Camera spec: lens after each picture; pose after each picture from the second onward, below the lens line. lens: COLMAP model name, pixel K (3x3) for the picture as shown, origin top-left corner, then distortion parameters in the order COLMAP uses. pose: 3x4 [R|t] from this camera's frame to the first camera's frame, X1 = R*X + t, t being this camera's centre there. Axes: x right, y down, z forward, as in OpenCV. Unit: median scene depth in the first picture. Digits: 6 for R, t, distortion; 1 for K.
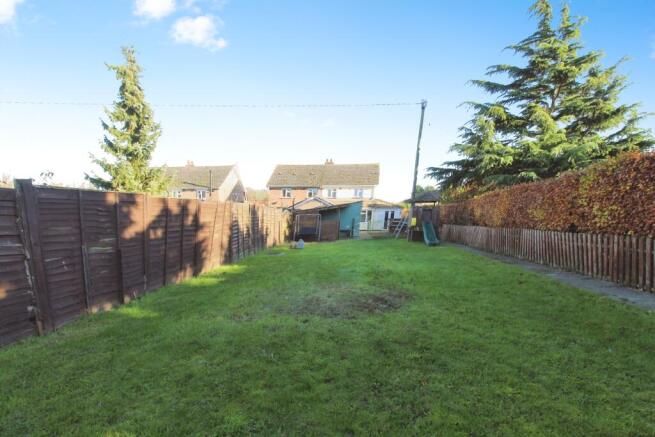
lens RADIAL K [[304.4, 0, 327.5], [0, 304.4, 218.5], [0, 0, 1]] dist [-0.000296, 0.000188]
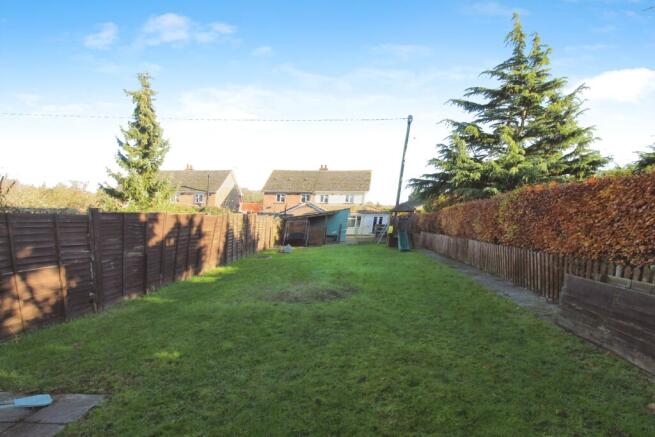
lens RADIAL K [[306.5, 0, 338.3], [0, 306.5, 193.3], [0, 0, 1]] dist [-0.000014, -0.000271]
pose [[0.998841, 0.020921, 0.043348, 0.039454], [-0.017032, 0.995955, -0.088219, -0.020793], [-0.045019, 0.087379, 0.995157, -0.141615]]
